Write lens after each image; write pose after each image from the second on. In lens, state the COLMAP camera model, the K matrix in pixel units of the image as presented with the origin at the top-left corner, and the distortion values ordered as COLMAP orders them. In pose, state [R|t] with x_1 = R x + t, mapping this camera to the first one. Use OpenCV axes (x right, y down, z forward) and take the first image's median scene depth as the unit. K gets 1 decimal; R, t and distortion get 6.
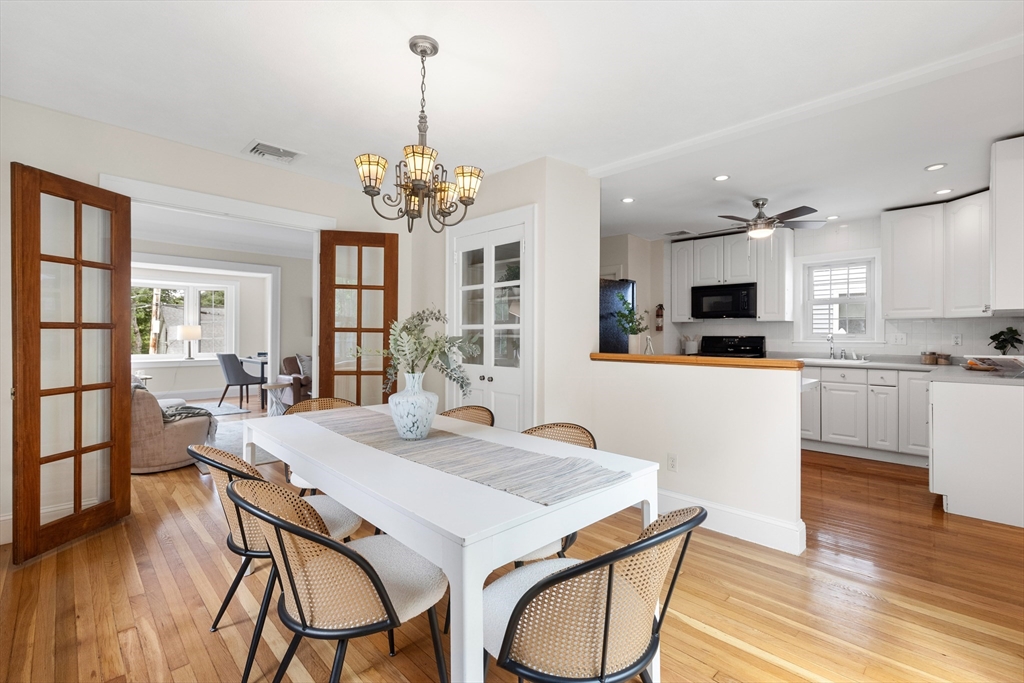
lens RADIAL K [[462.9, 0, 515.2], [0, 462.9, 333.5], [0, 0, 1]] dist [0.003811, 0.000797]
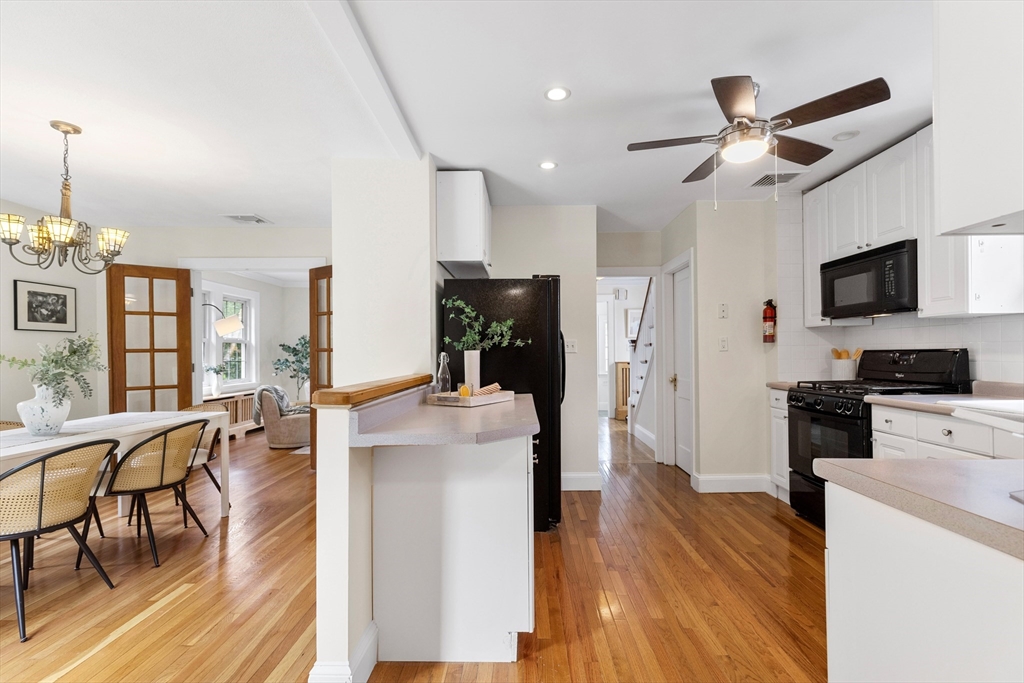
lens RADIAL K [[462.9, 0, 512.1], [0, 462.9, 353.9], [0, 0, 1]] dist [0.003811, 0.000797]
pose [[0.701987, -0.008695, -0.712137, 0.563568], [0.012495, 0.999922, 0.000109, 0.005743], [0.712080, -0.008974, 0.702041, 0.351128]]
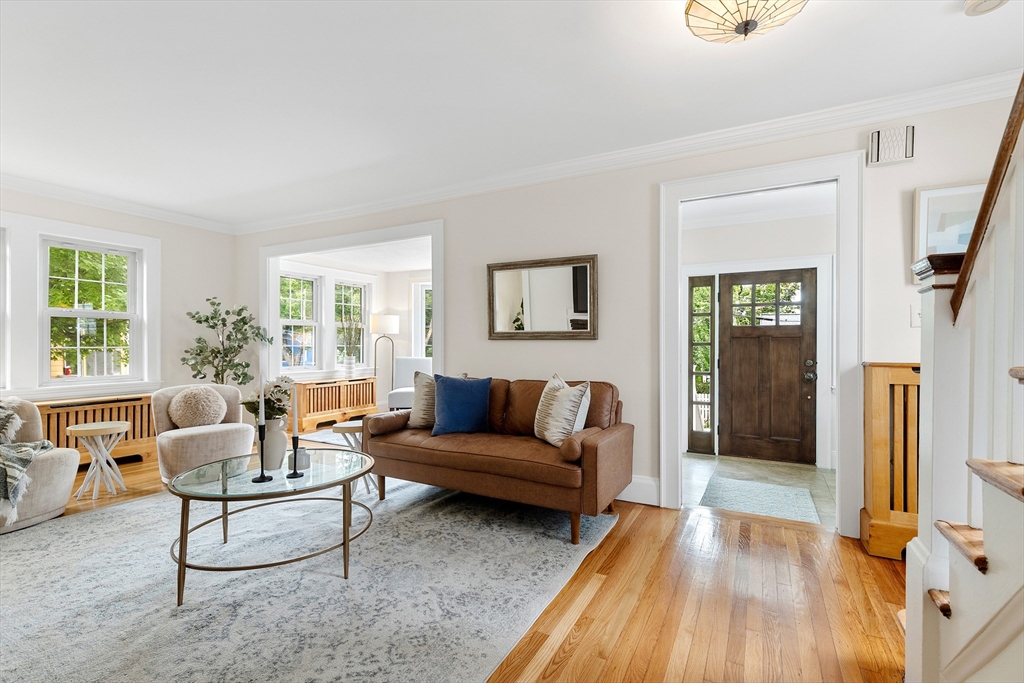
lens RADIAL K [[462.9, 0, 513.1], [0, 462.9, 347.0], [0, 0, 1]] dist [0.003811, 0.000797]
pose [[0.296792, 0.001068, -0.954942, 0.087301], [0.004290, 0.999988, 0.002452, 0.016709], [0.954933, -0.004824, 0.296784, 1.142305]]
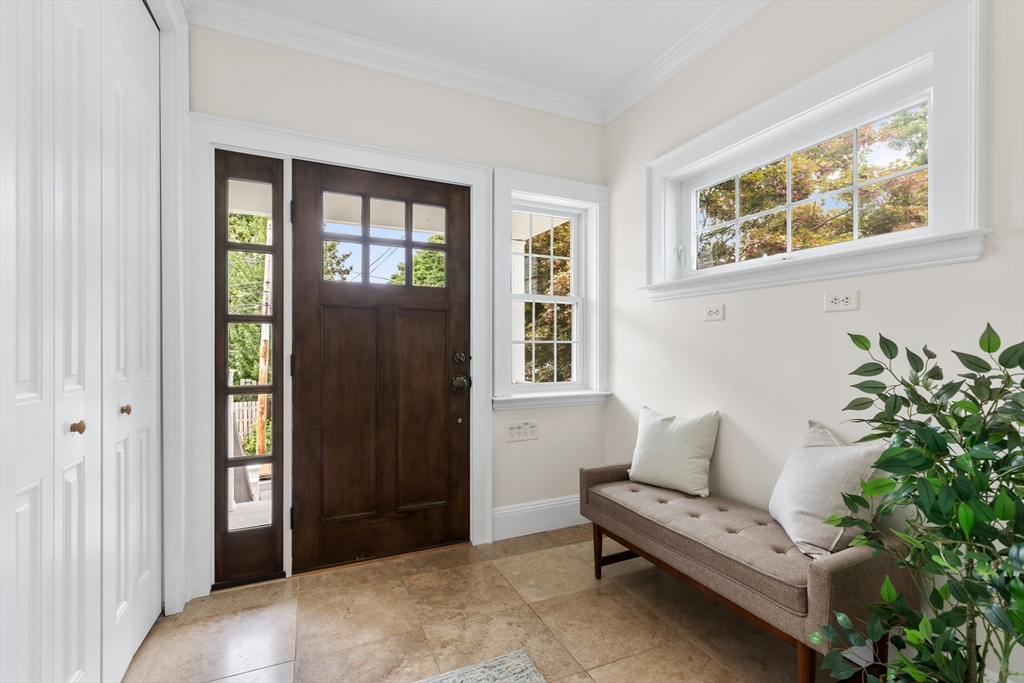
lens RADIAL K [[462.9, 0, 512.4], [0, 462.9, 344.9], [0, 0, 1]] dist [0.003811, 0.000797]
pose [[0.939281, -0.002105, -0.343142, -0.171912], [0.004044, 0.999980, 0.004936, 0.027587], [0.343125, -0.006024, 0.939271, 1.348829]]
